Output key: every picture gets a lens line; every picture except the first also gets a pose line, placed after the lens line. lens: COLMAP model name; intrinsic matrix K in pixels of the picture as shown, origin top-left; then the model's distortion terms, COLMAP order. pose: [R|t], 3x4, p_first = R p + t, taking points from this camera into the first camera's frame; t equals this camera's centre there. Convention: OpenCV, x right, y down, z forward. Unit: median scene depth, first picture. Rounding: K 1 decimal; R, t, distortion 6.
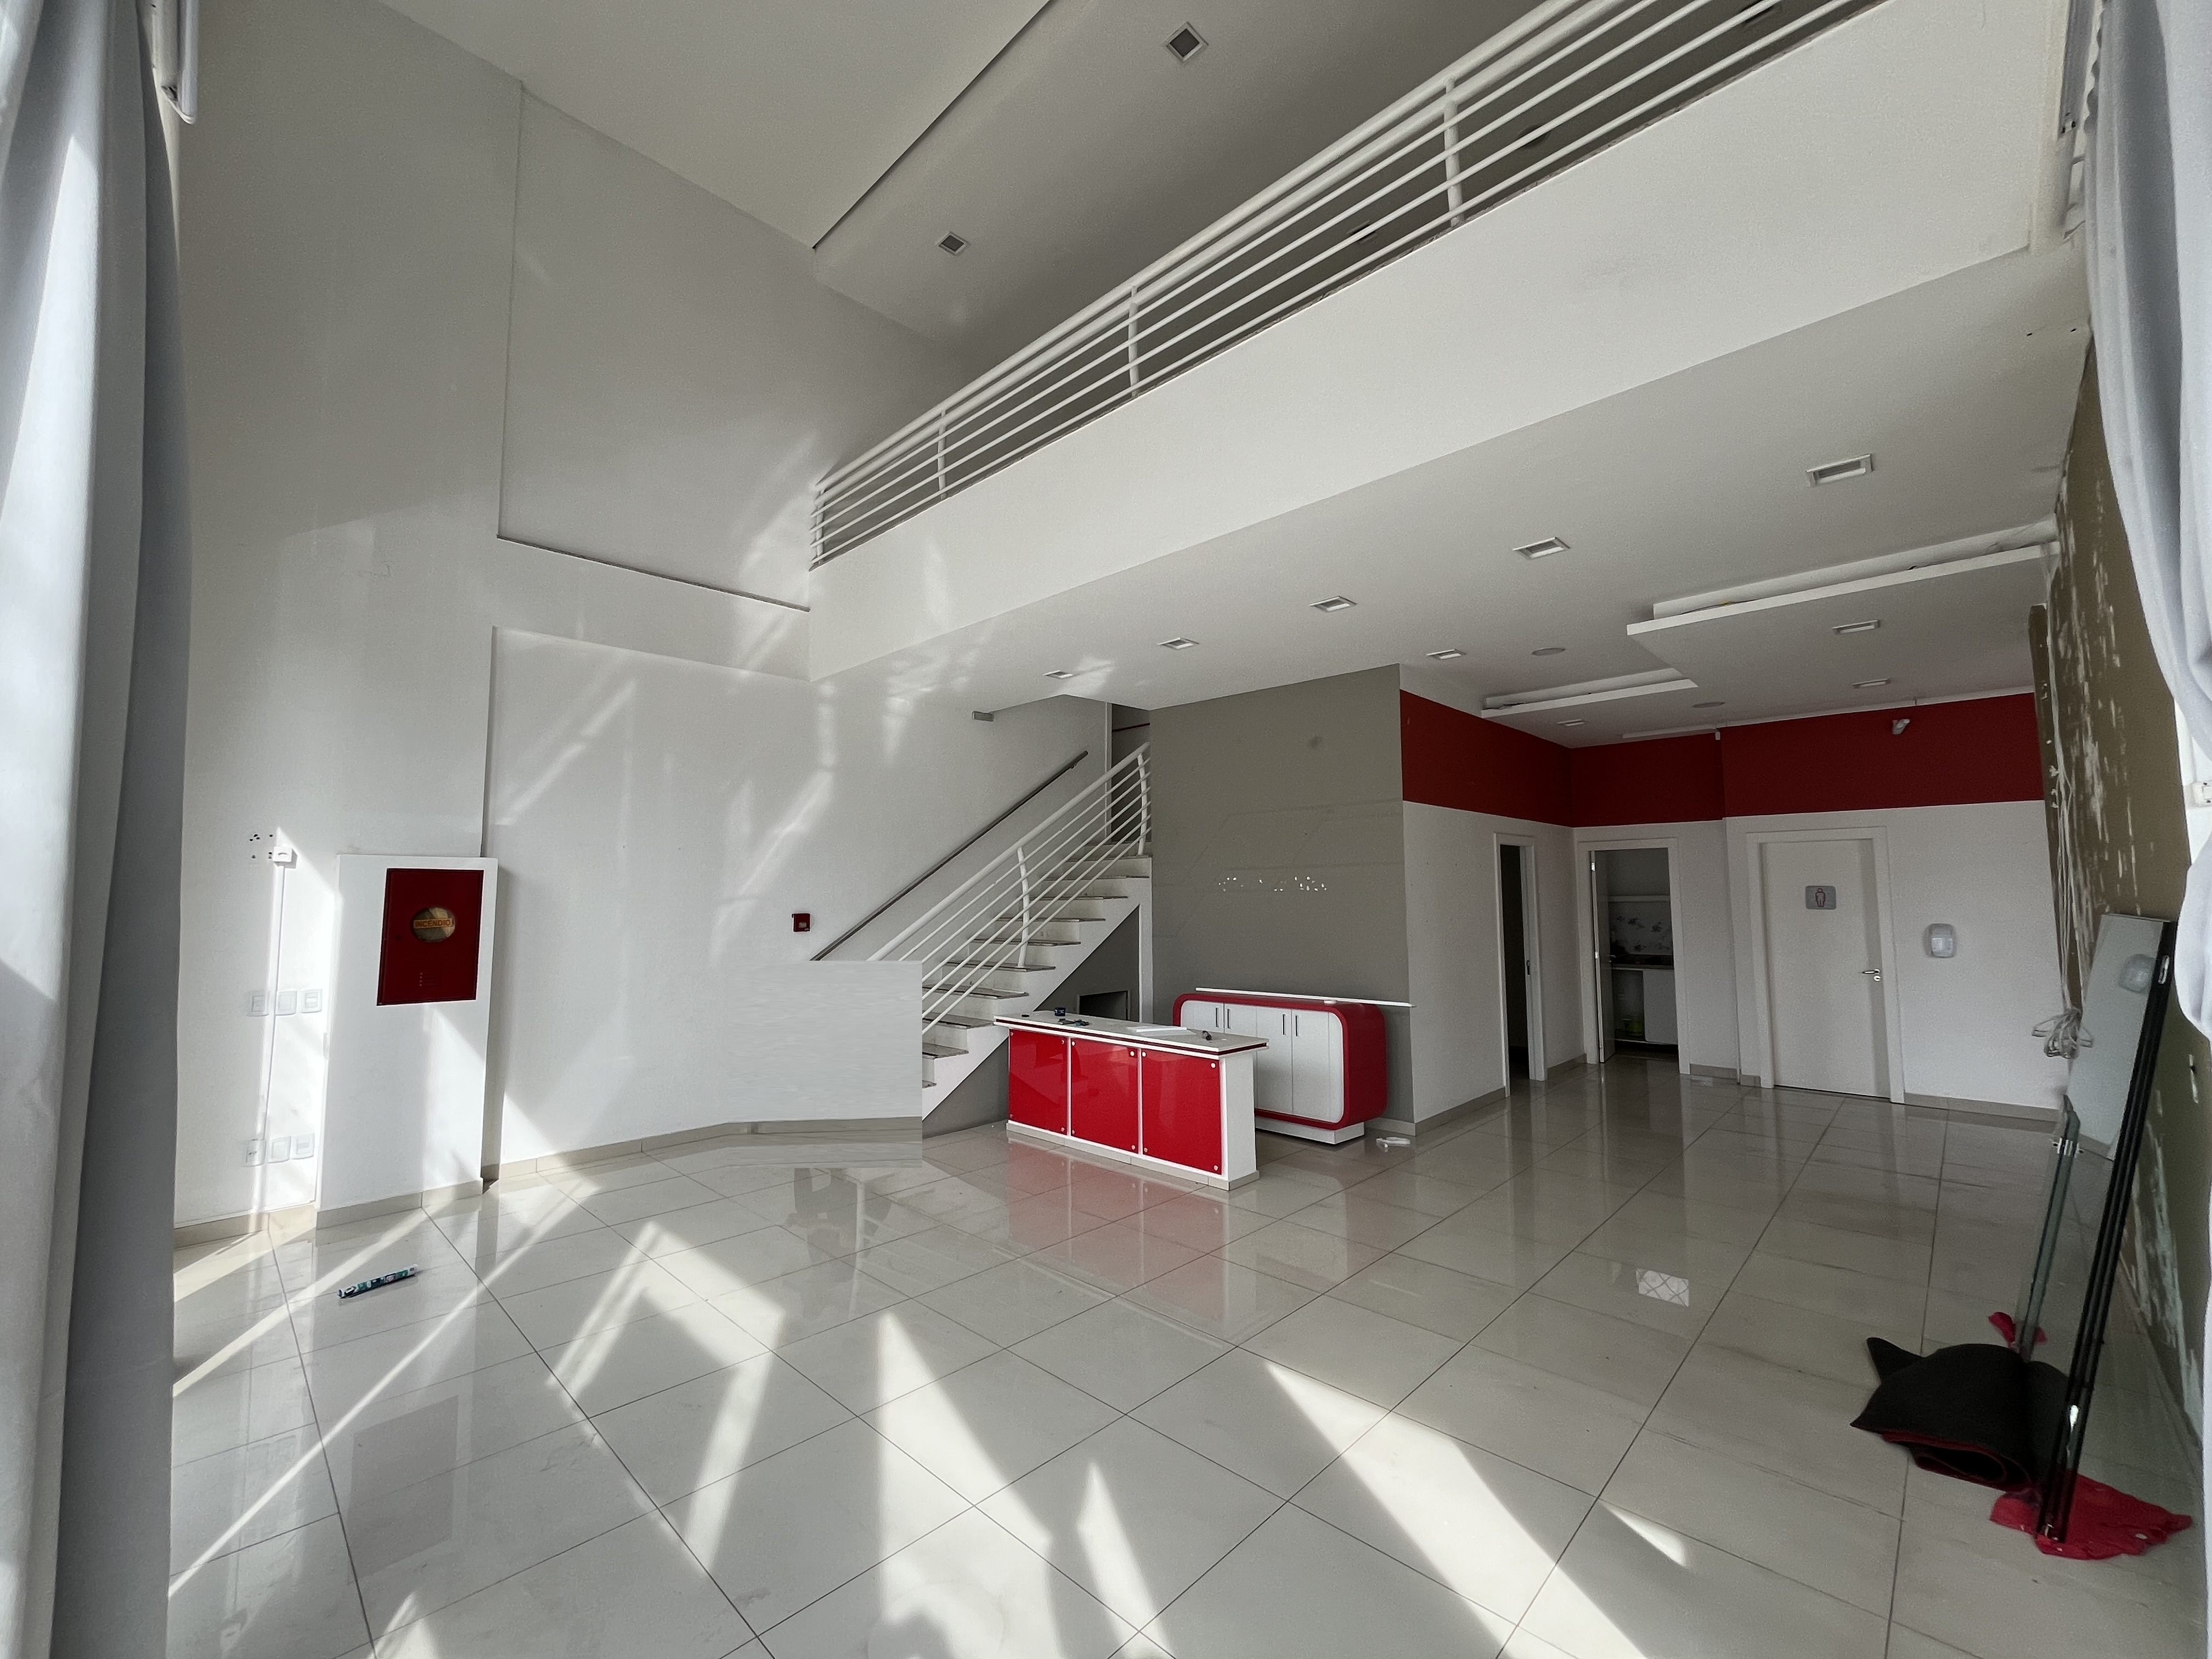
lens RADIAL K [[888.7, 0, 1106.0], [0, 888.7, 829.5], [0, 0, 1]] dist [-0.010051, -0.000065]
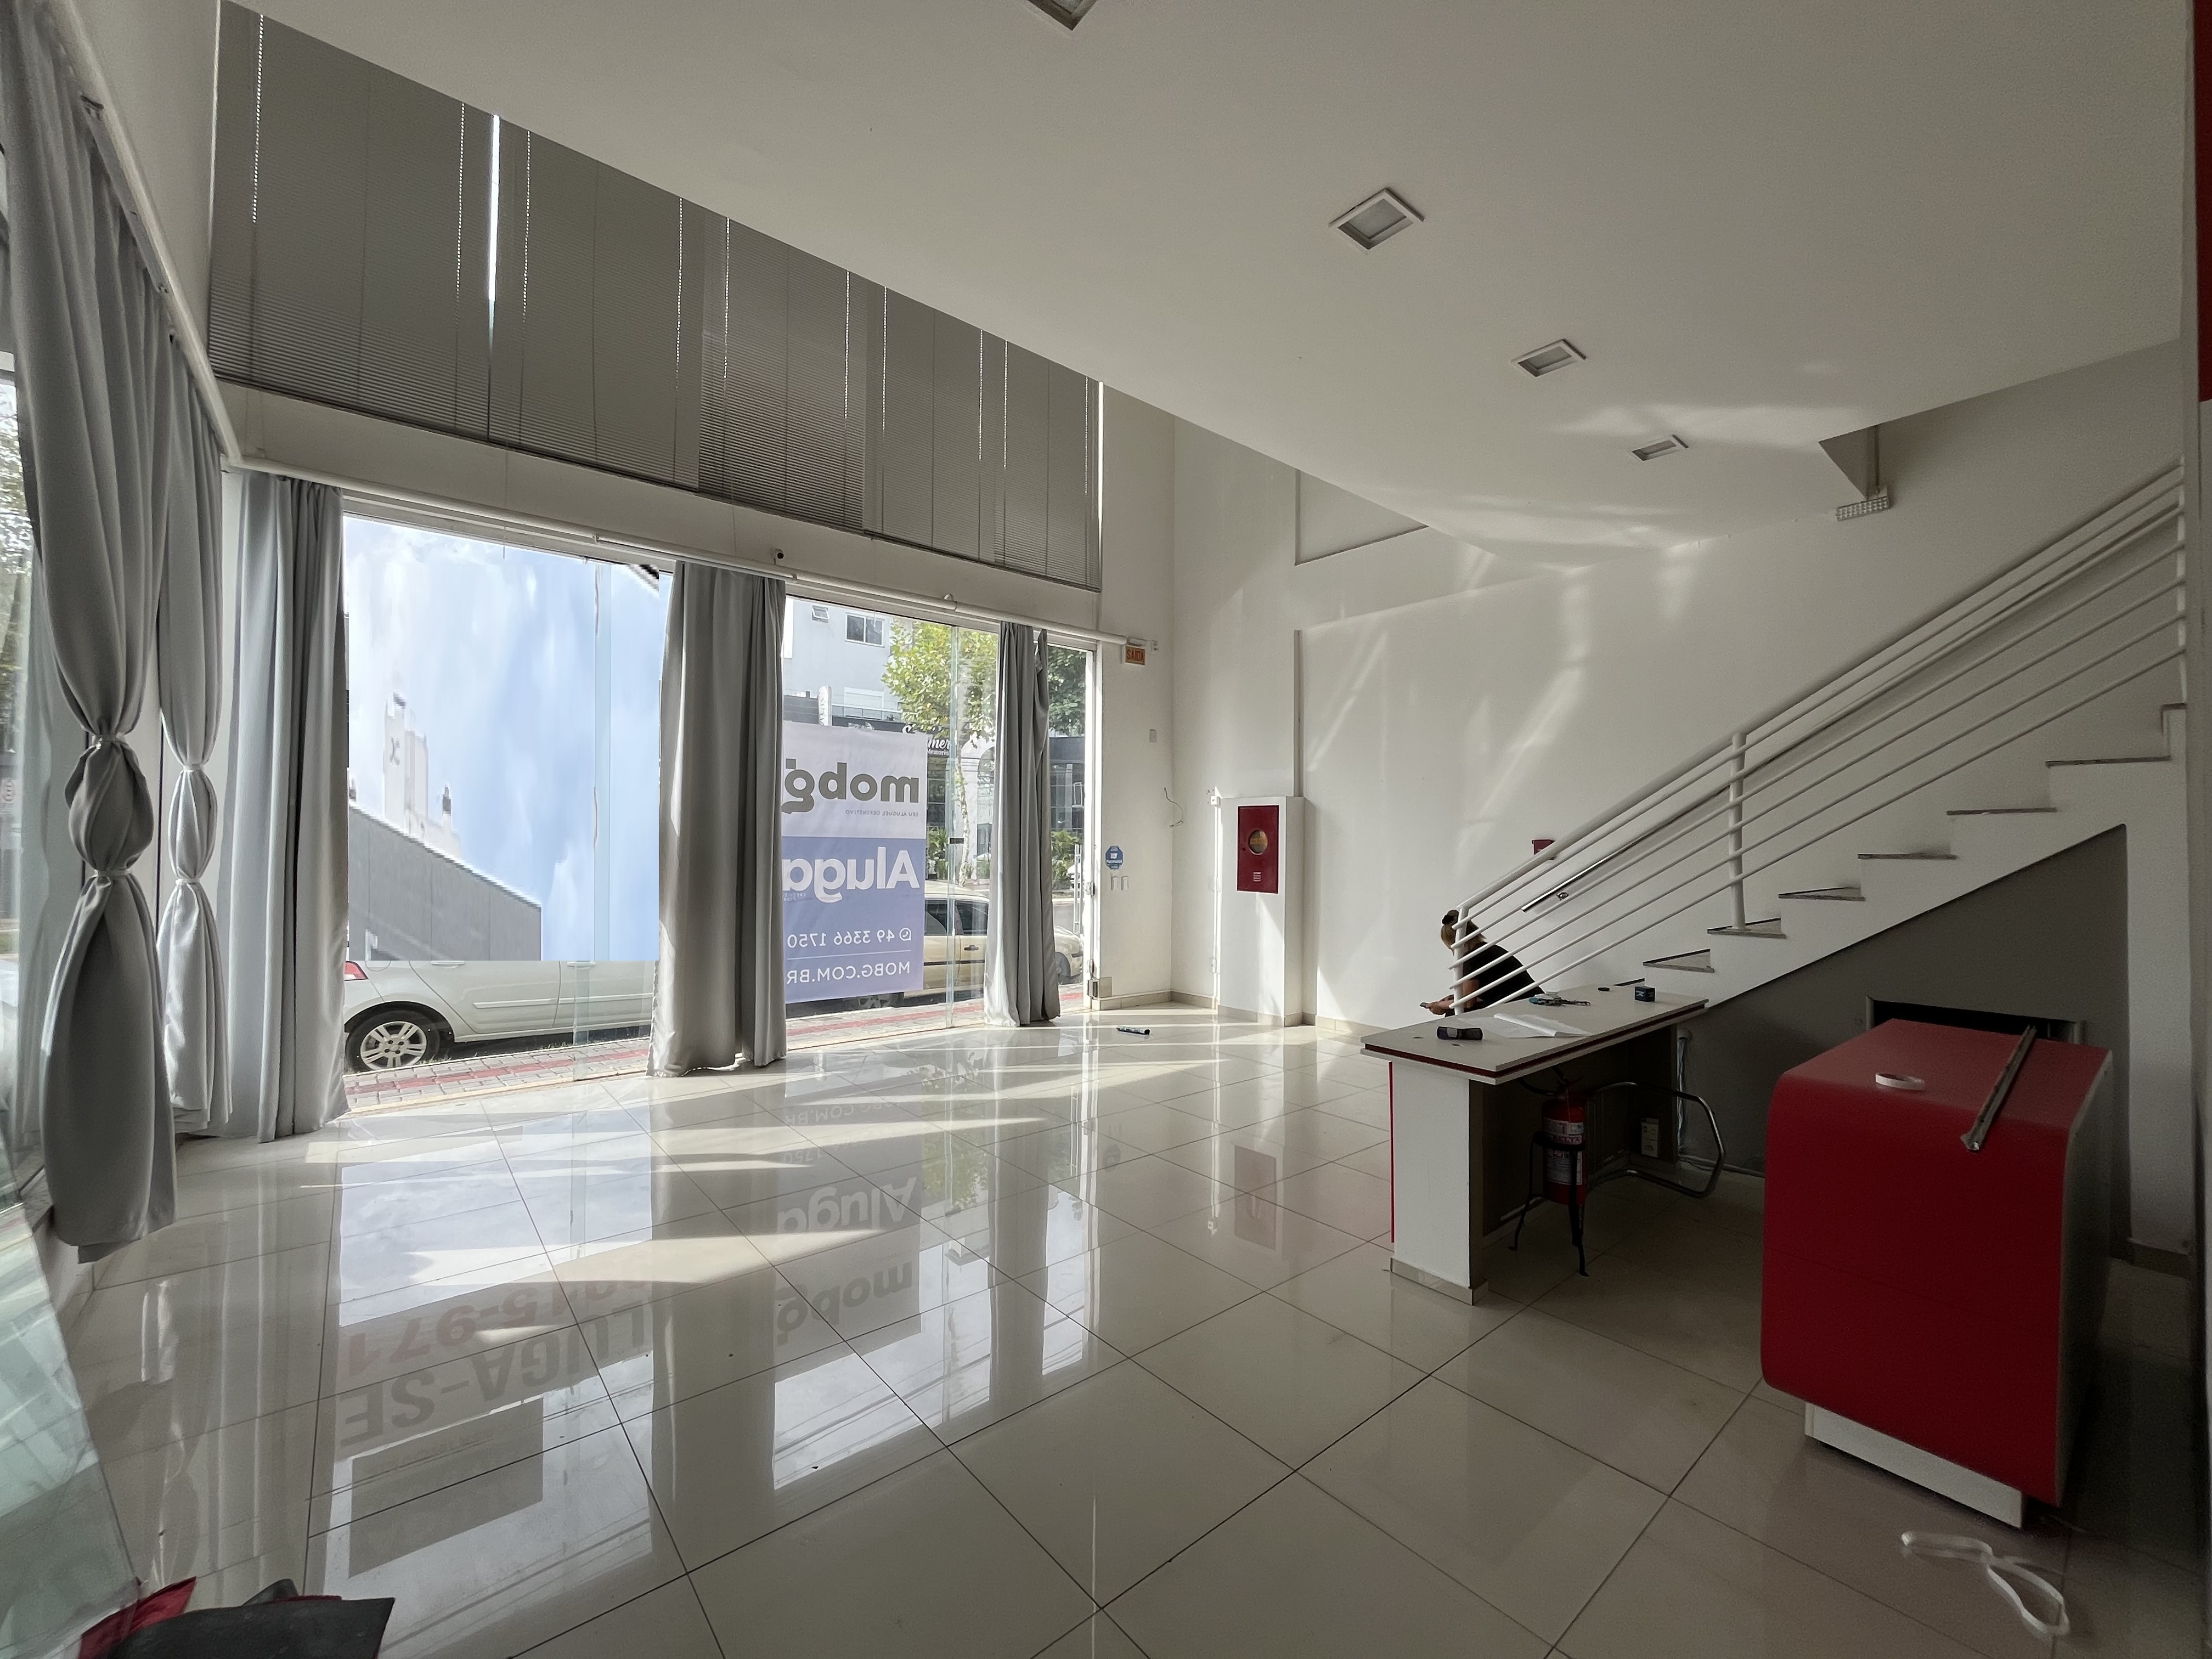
lens RADIAL K [[895.1, 0, 1103.2], [0, 895.1, 825.1], [0, 0, 1]] dist [-0.001281, -0.000404]
pose [[-0.103405, -0.013631, -0.994546, 0.730290], [0.075262, 0.996932, -0.021488, 0.086275], [0.991788, -0.077074, -0.102062, 0.820663]]
